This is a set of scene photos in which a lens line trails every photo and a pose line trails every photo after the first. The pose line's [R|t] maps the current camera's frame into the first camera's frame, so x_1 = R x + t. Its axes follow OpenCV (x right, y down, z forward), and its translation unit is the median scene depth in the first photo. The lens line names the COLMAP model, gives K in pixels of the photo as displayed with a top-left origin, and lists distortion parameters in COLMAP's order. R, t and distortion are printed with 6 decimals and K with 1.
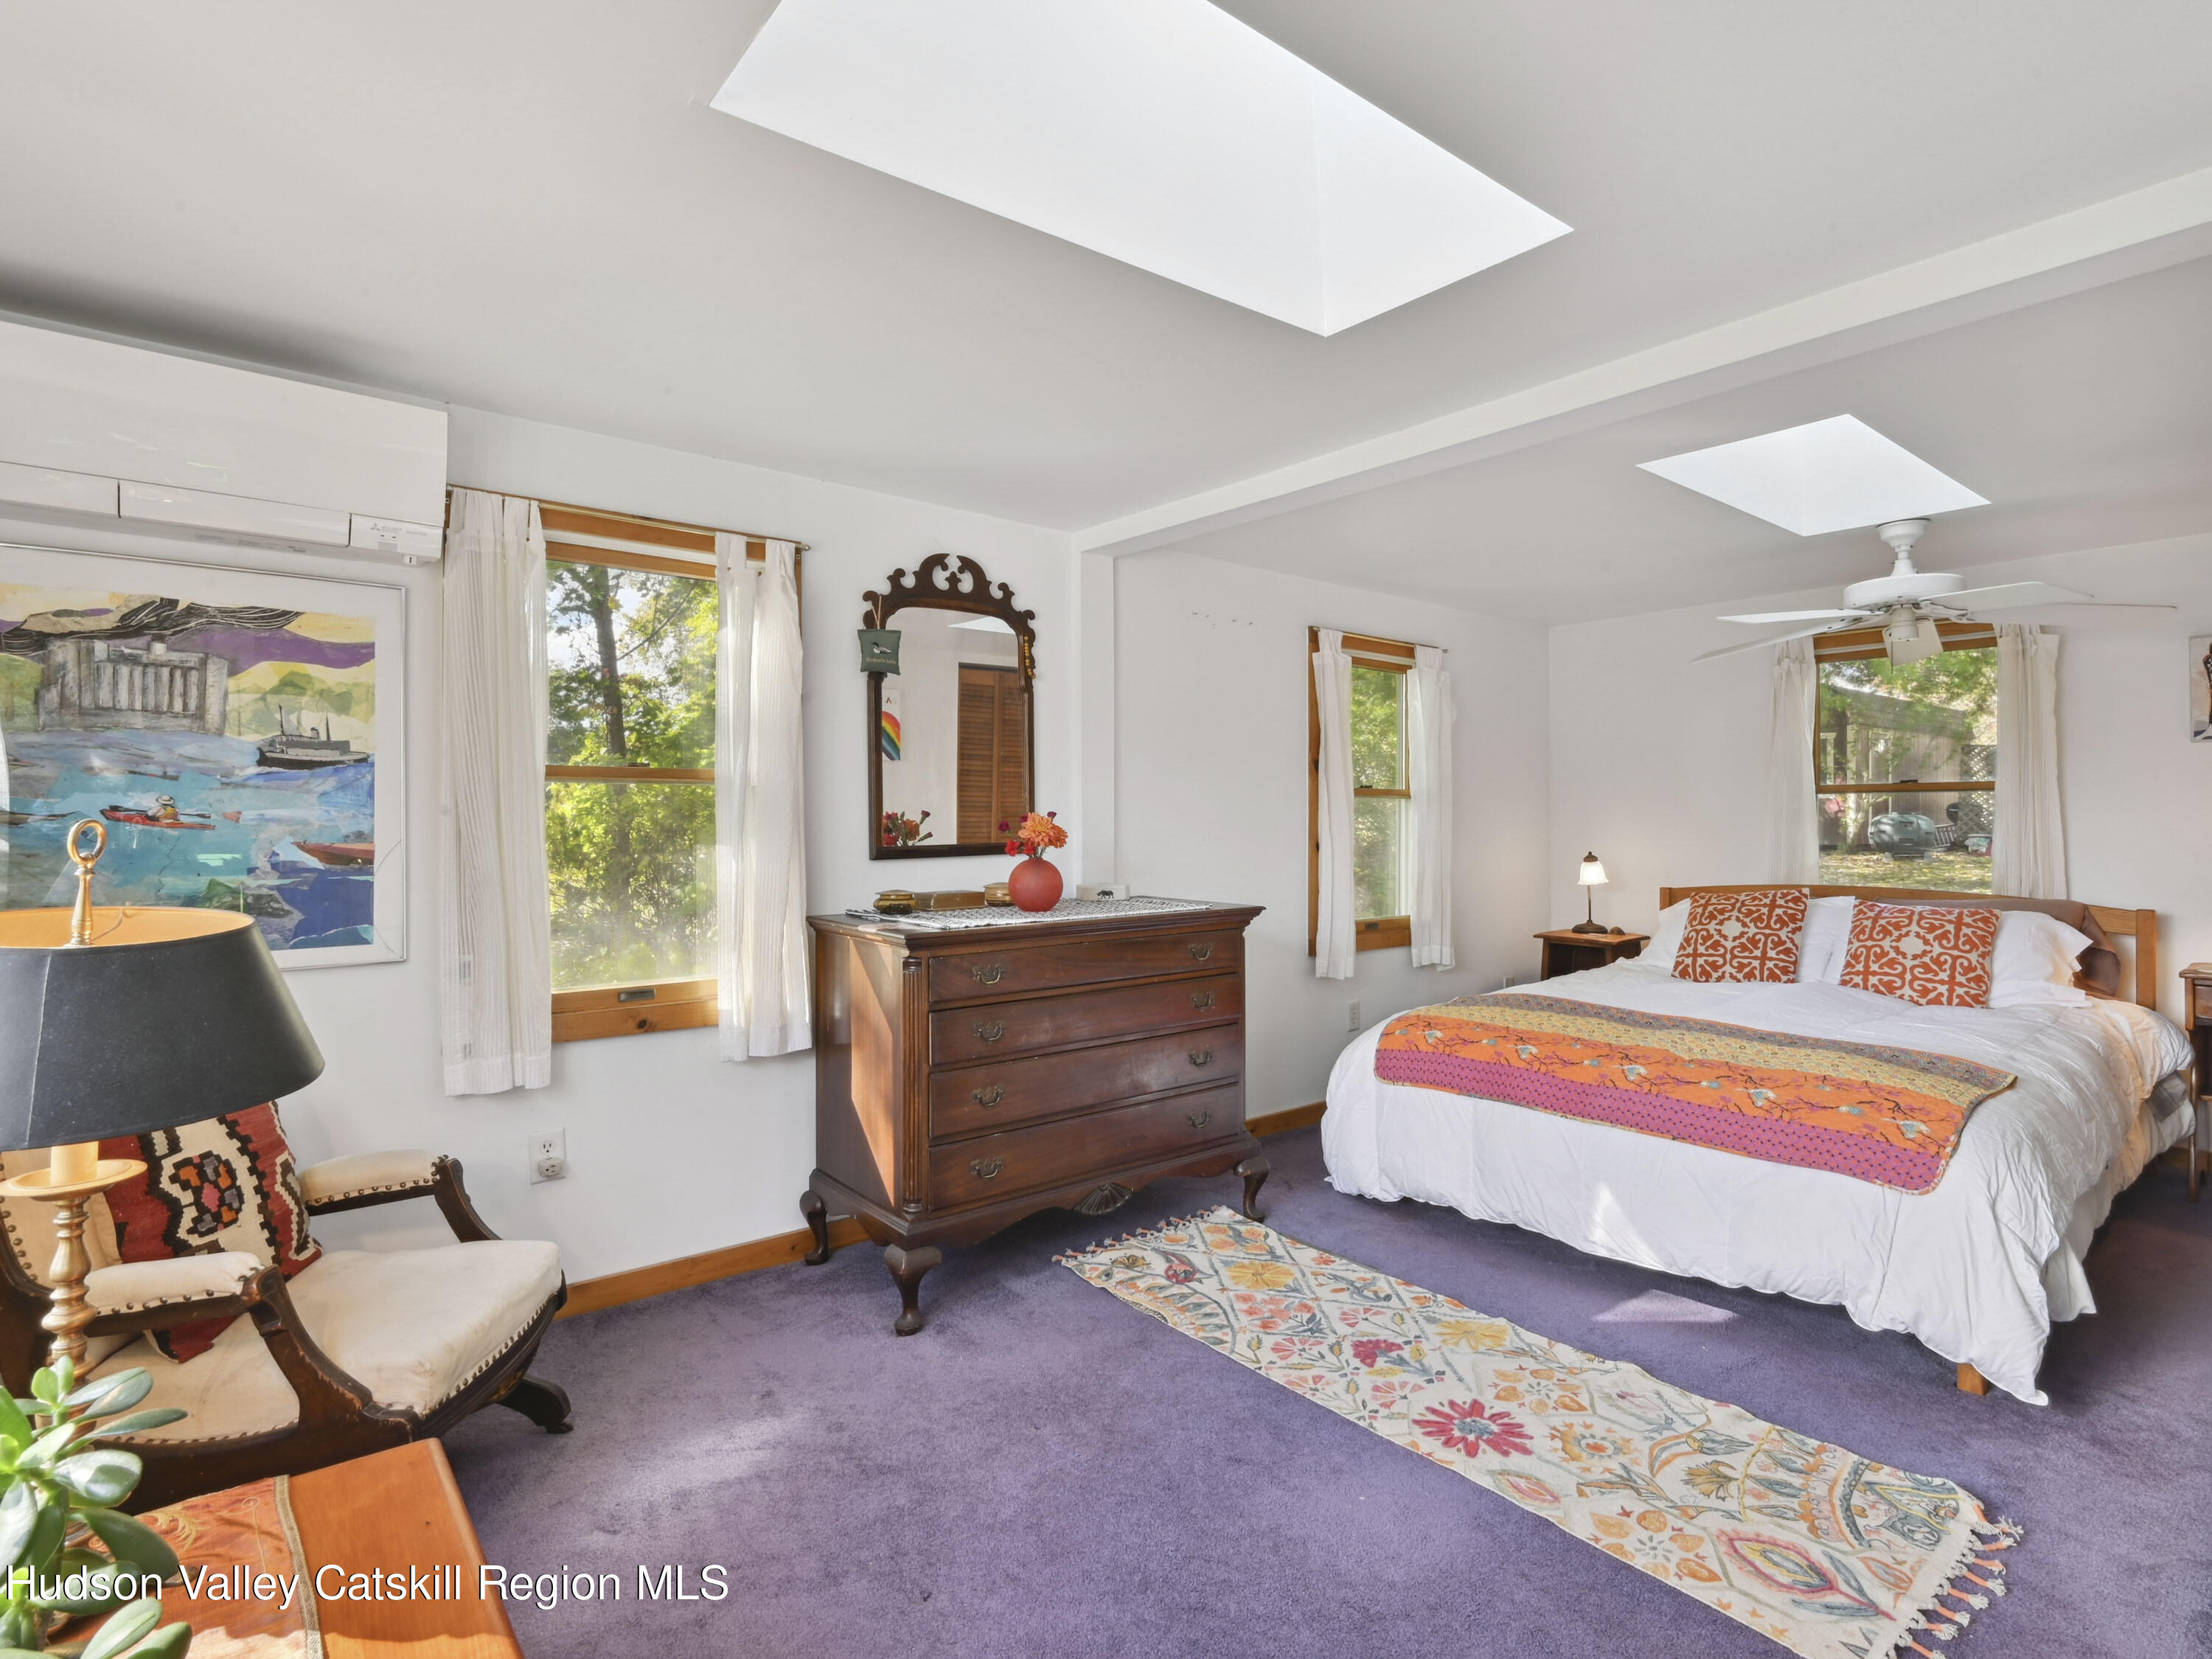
lens RADIAL K [[1123.3, 0, 1108.2], [0, 1123.3, 816.3], [0, 0, 1]] dist [0.000995, 0.001251]
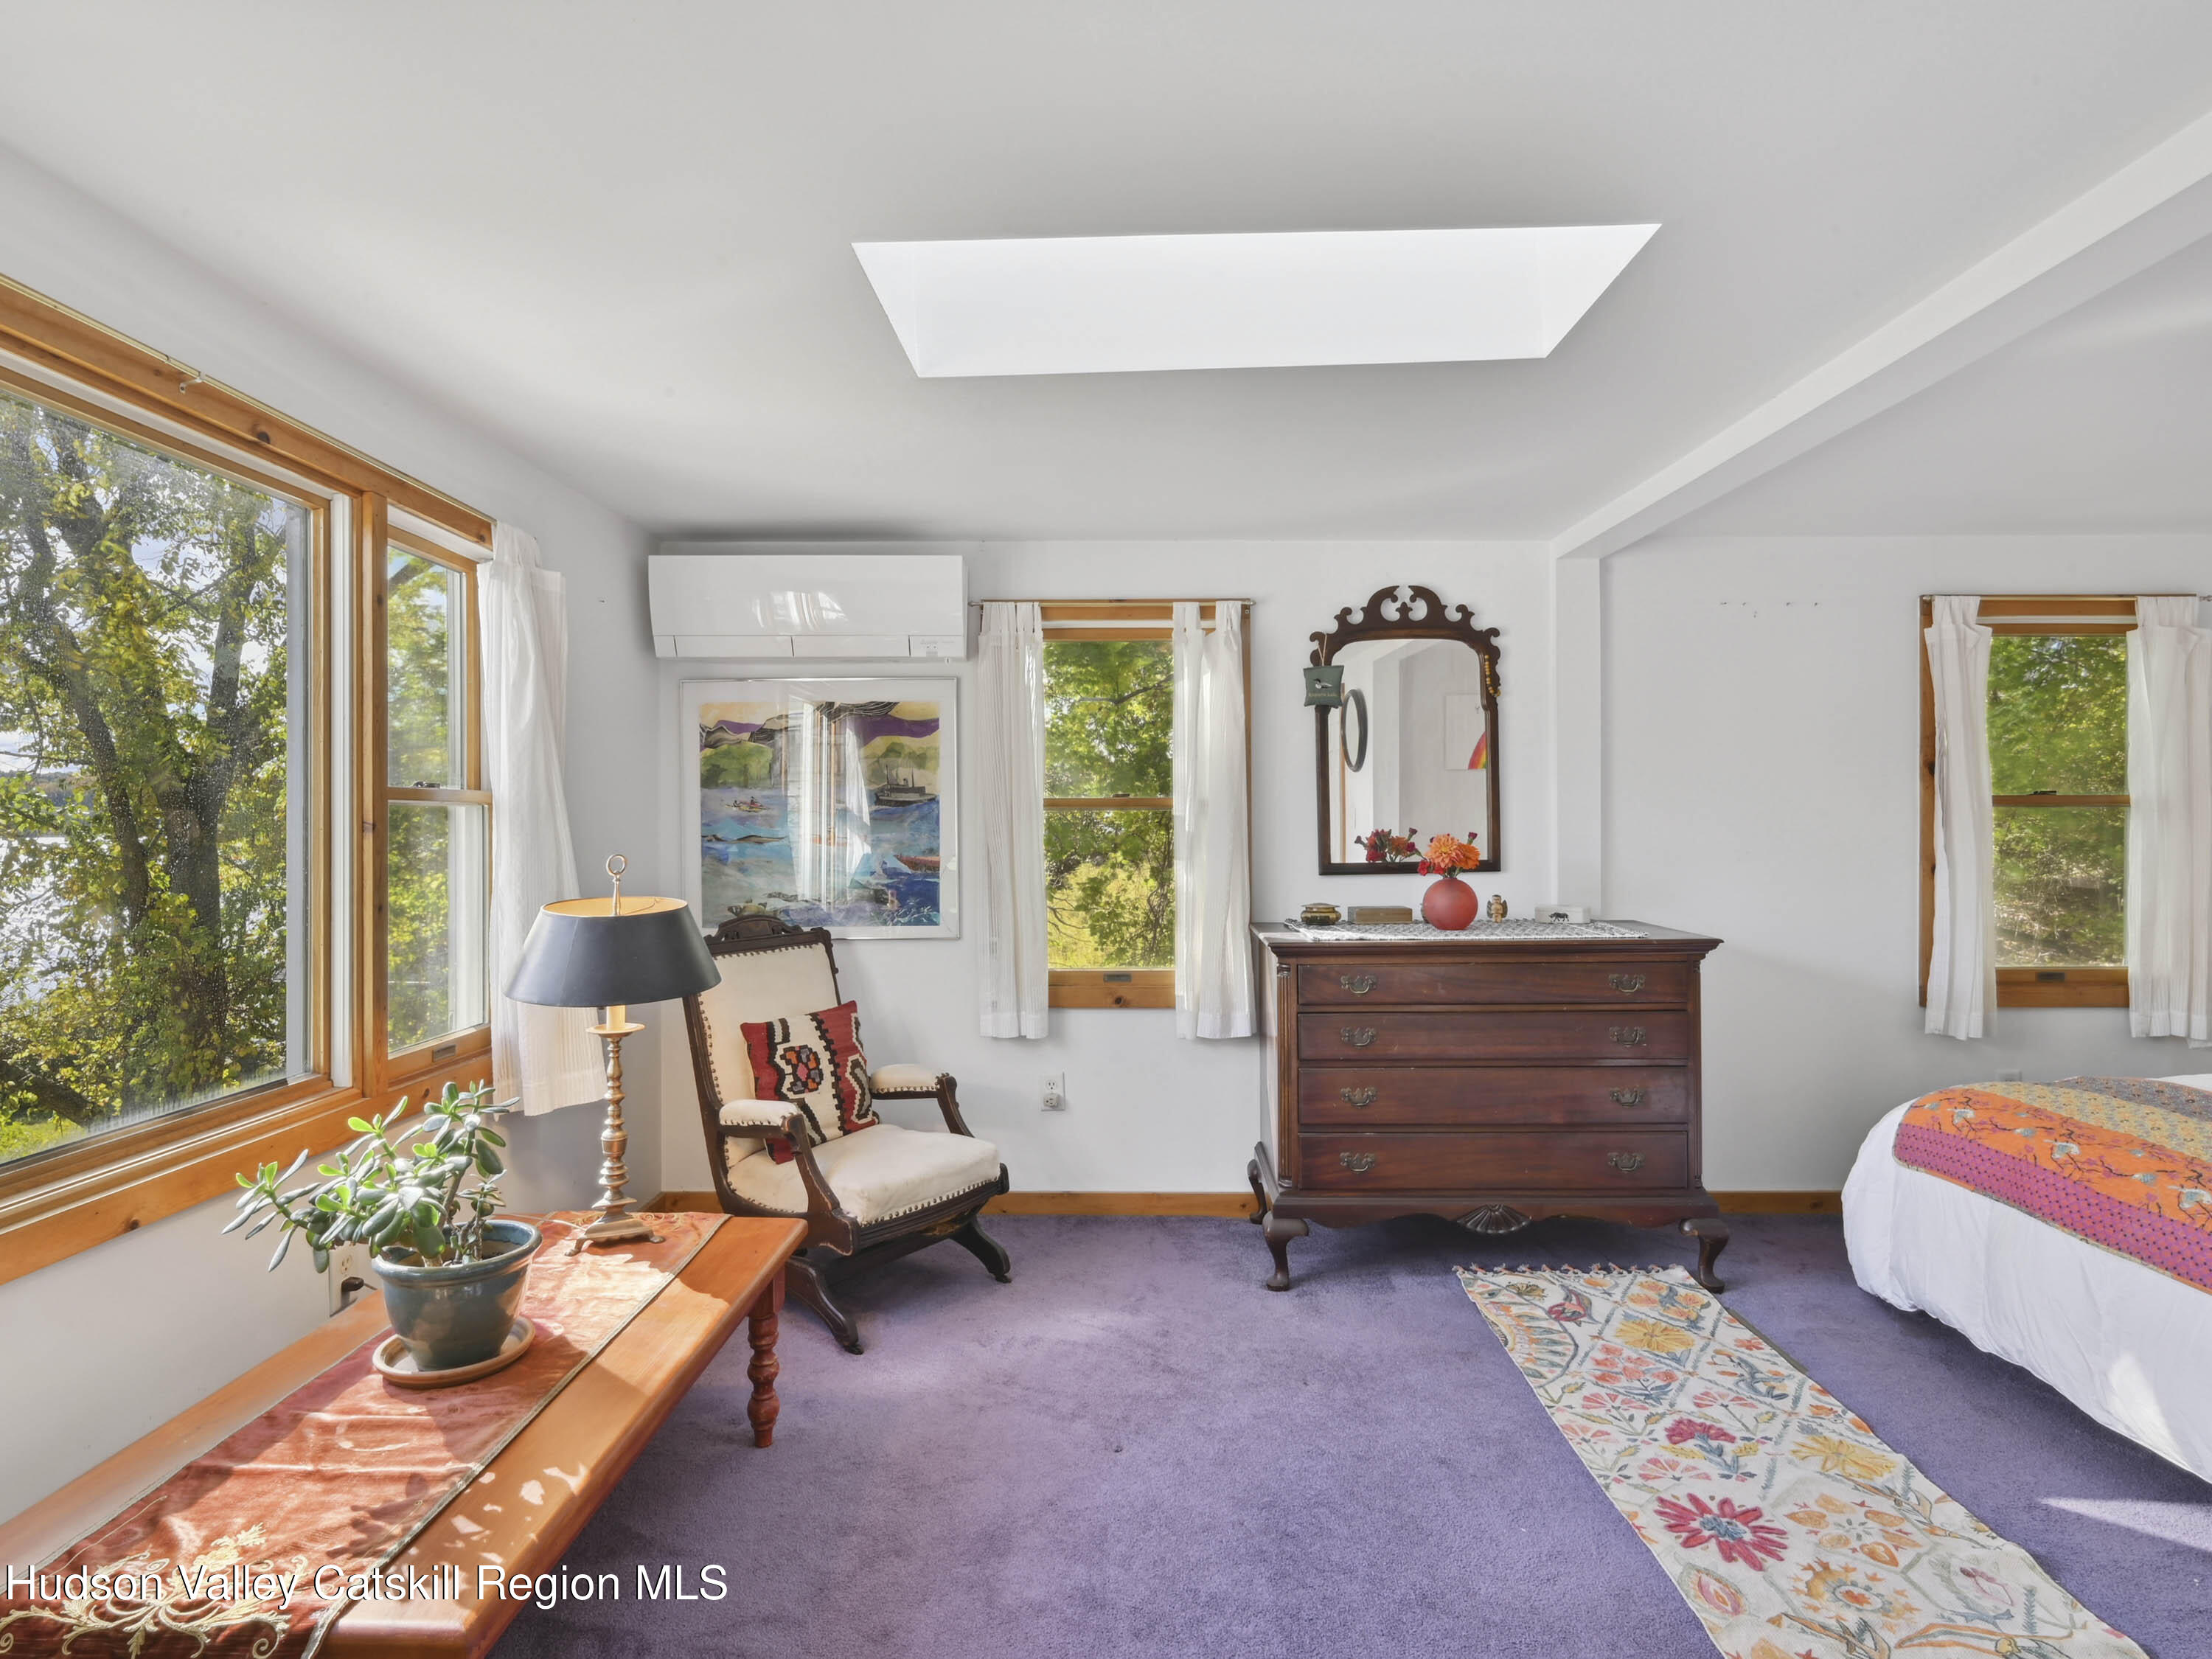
lens RADIAL K [[1169.9, 0, 1106.0], [0, 1169.9, 829.5], [0, 0, 1]] dist [0.000530, 0.000943]
pose [[0.770925, 0.002378, -0.636921, 0.416123], [0.005298, 0.999934, 0.010146, -0.021707], [0.636904, -0.011196, 0.770862, -0.025125]]
